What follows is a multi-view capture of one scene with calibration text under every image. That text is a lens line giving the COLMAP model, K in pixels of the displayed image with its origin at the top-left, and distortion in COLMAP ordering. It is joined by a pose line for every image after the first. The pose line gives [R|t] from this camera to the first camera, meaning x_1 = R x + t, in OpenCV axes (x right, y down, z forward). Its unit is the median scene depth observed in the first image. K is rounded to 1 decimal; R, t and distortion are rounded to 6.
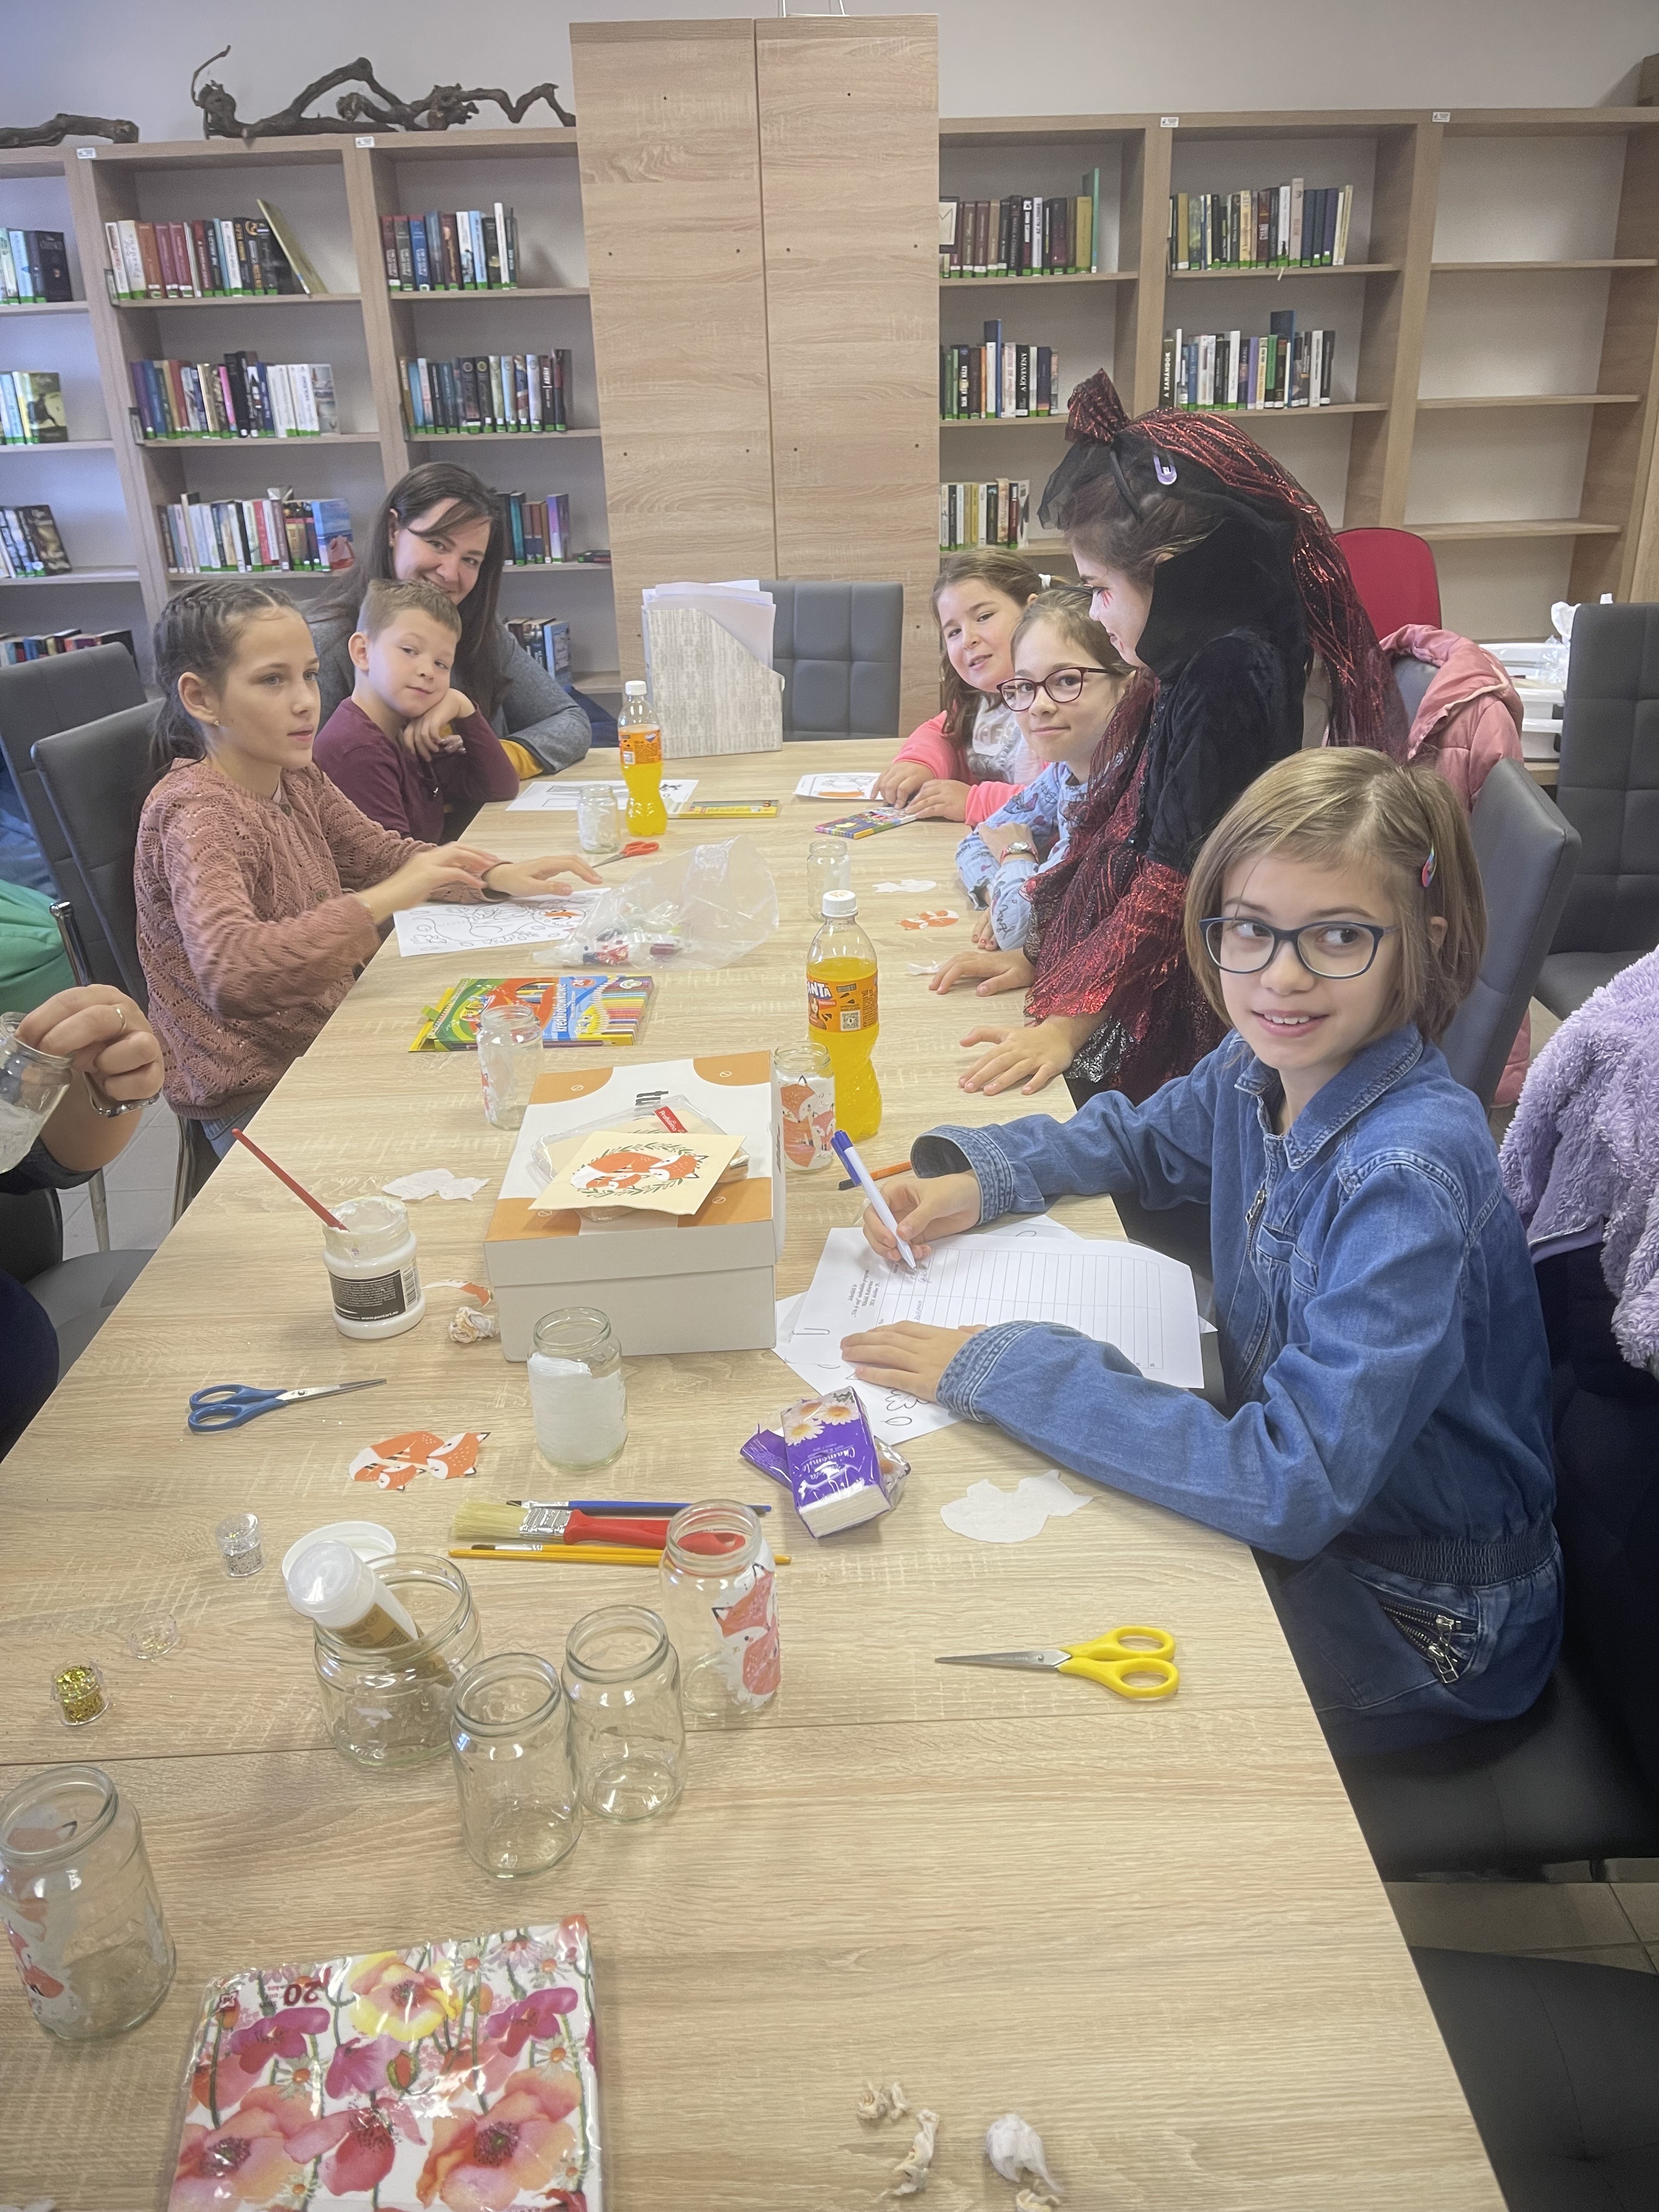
lens RADIAL K [[1679.5, 0, 822.3], [0, 1679.5, 1169.9], [0, 0, 1]] dist [0.077942, -0.121651]
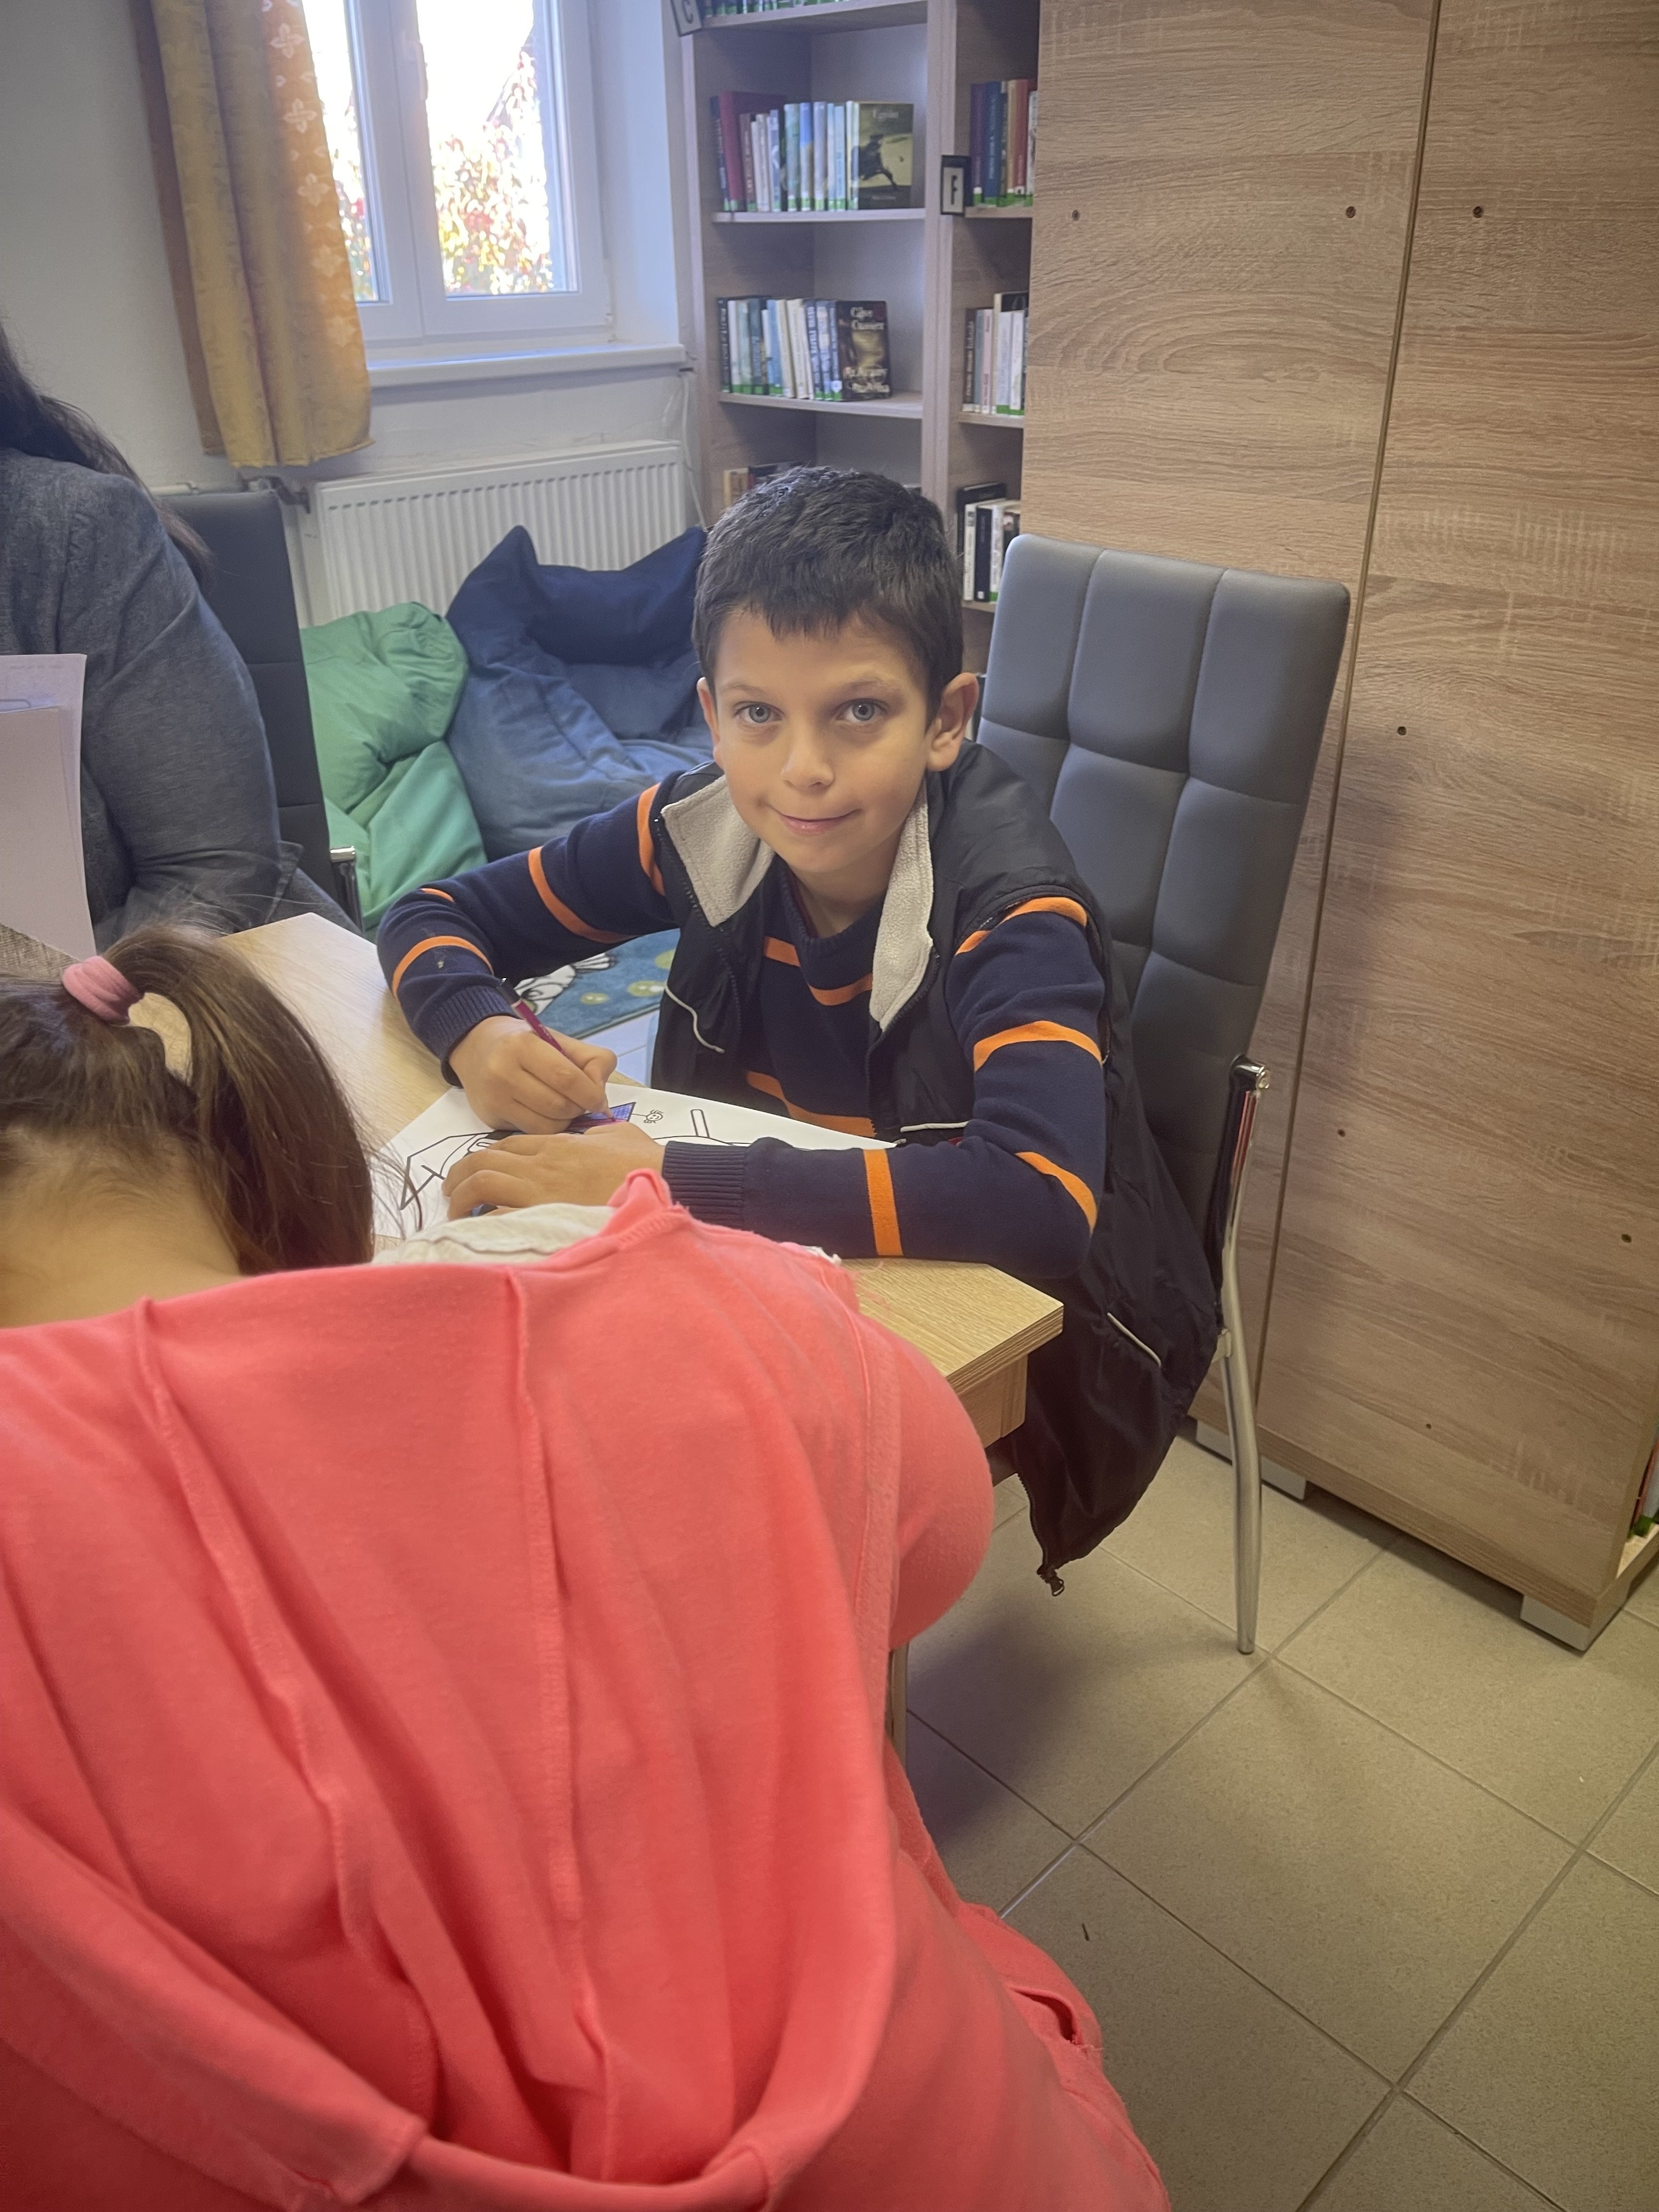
lens RADIAL K [[1679.5, 0, 827.3], [0, 1679.5, 1118.4], [0, 0, 1]] dist [0.077942, -0.121651]
pose [[0.661396, 0.363395, -0.656125, 0.473978], [-0.317233, 0.928226, 0.194317, -0.740734], [0.679646, 0.079624, 0.729206, 1.785254]]
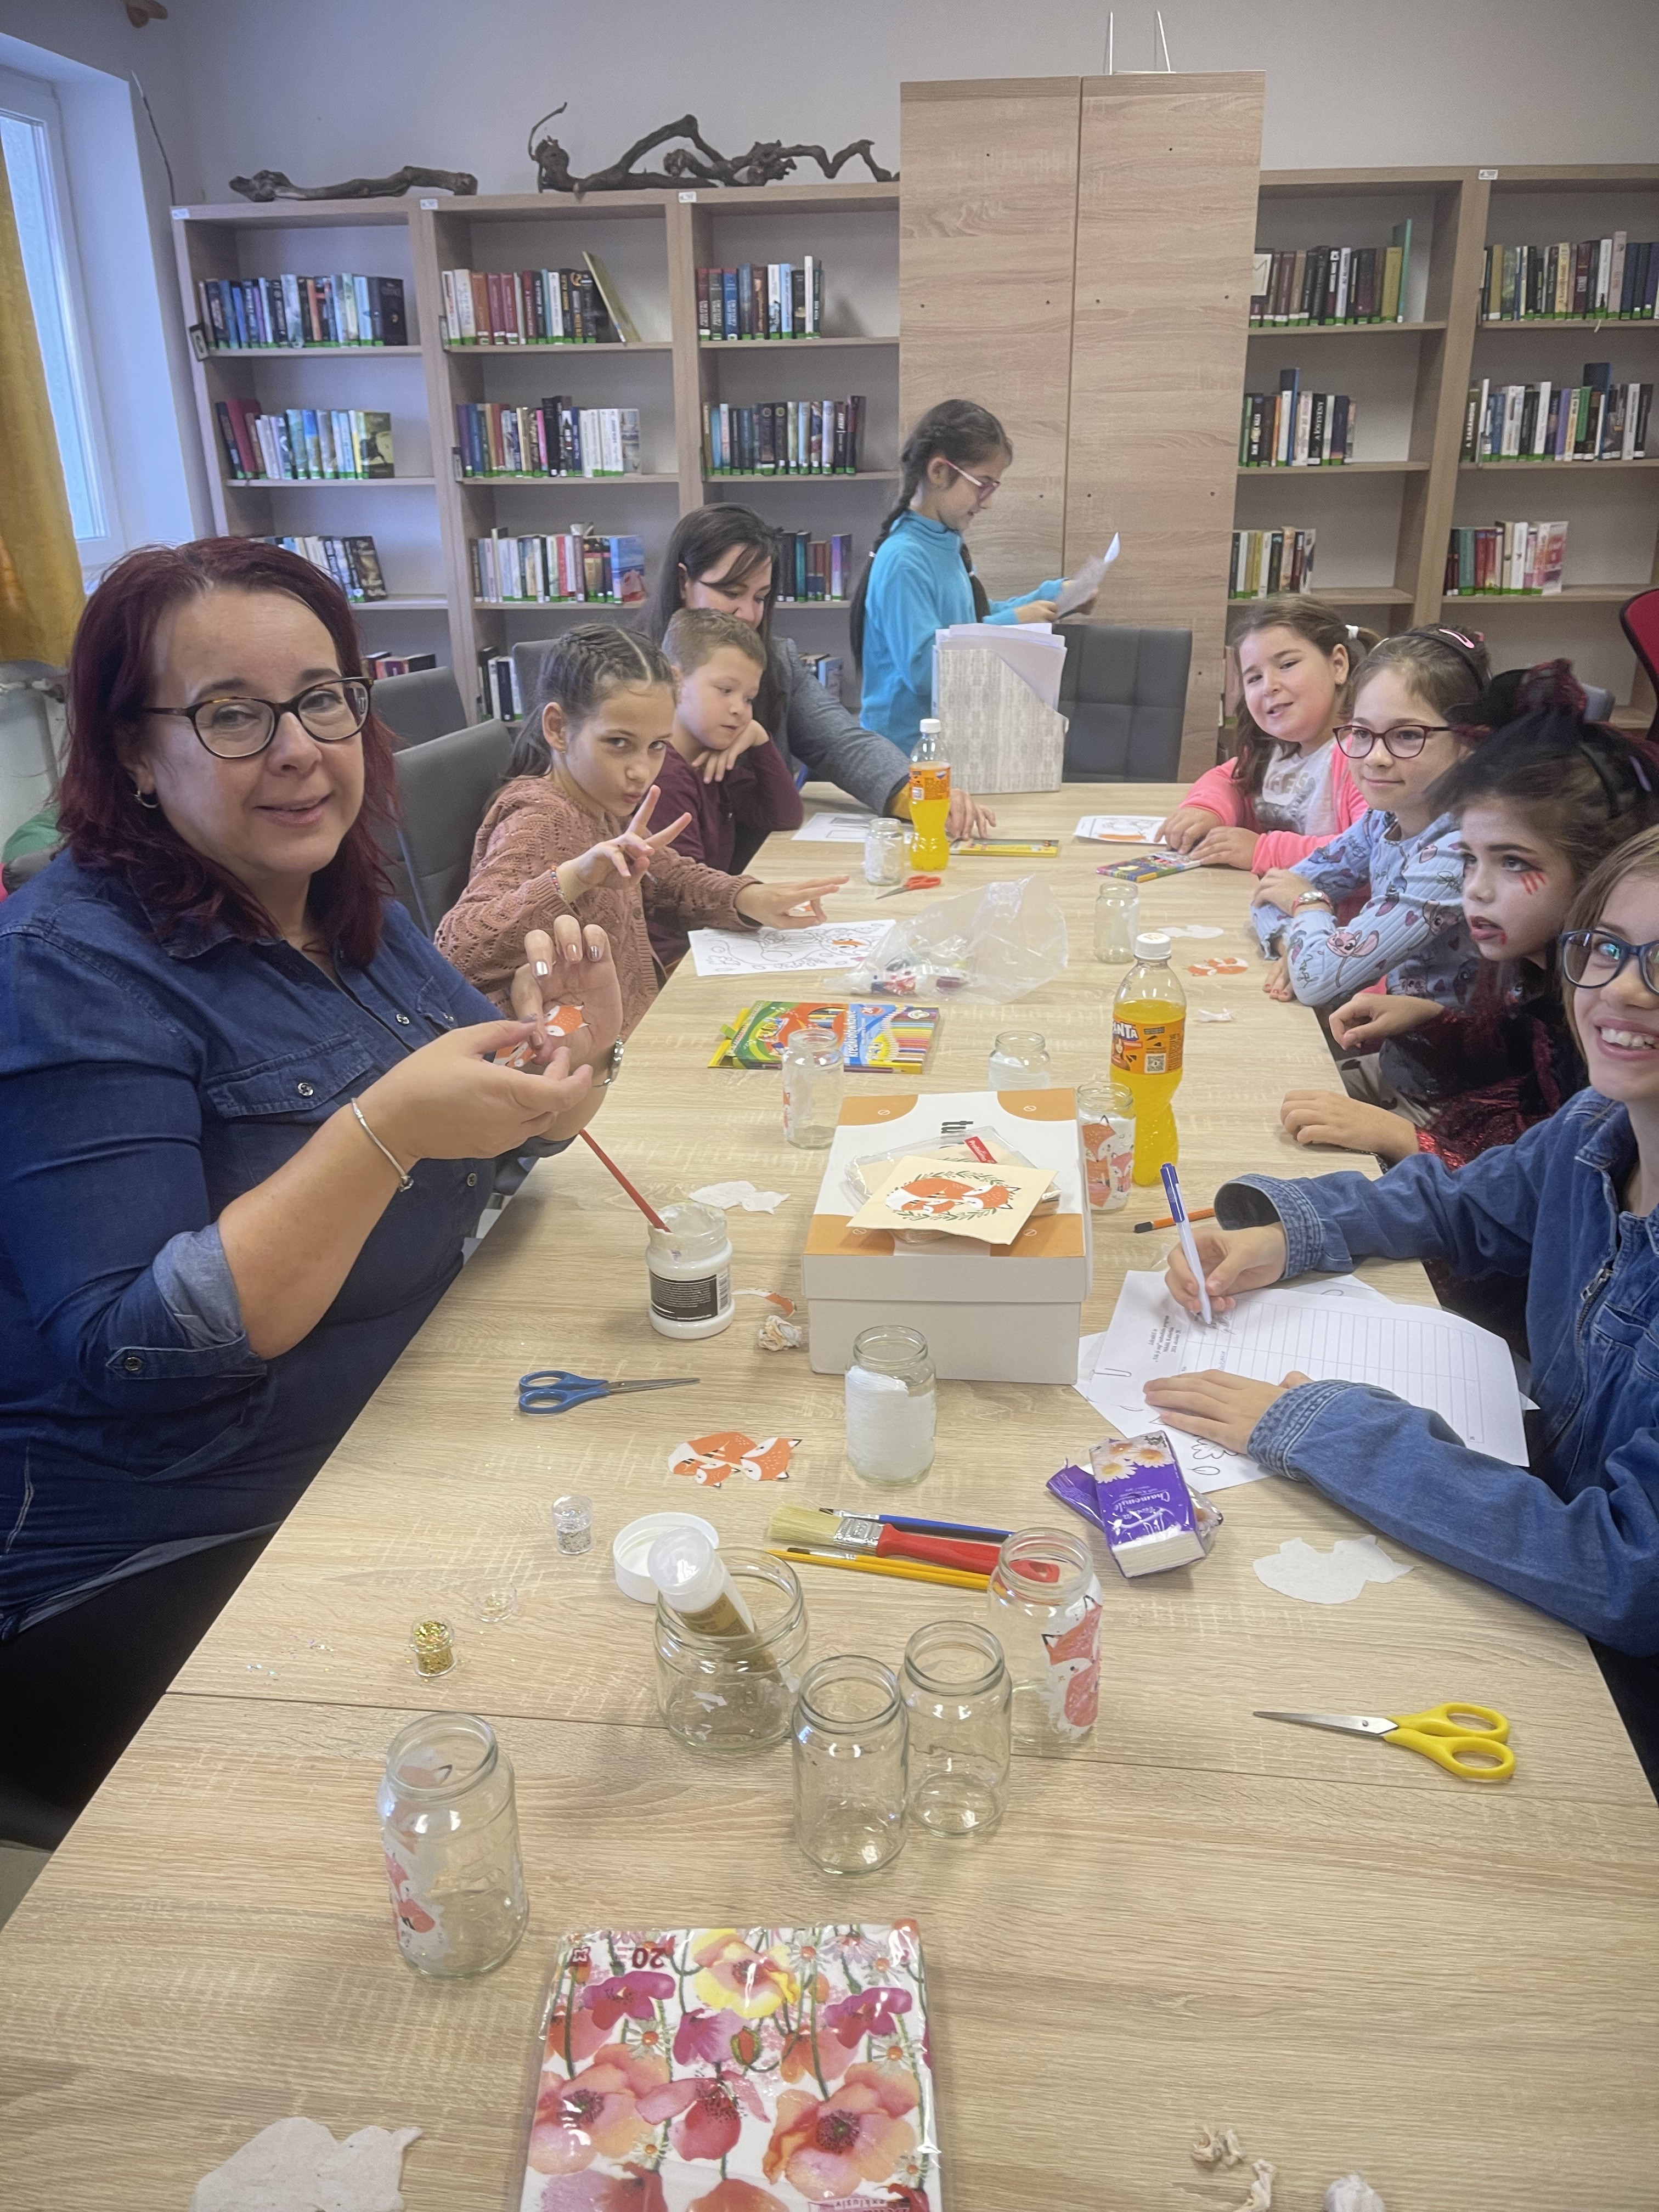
lens RADIAL K [[1679.5, 0, 812.6], [0, 1679.5, 1144.5], [0, 0, 1]] dist [0.077942, -0.121651]
pose [[0.987525, 0.070069, -0.141012, -0.016923], [-0.074886, 0.996766, -0.029137, 0.001490], [0.138515, 0.039333, 0.989579, -0.007143]]
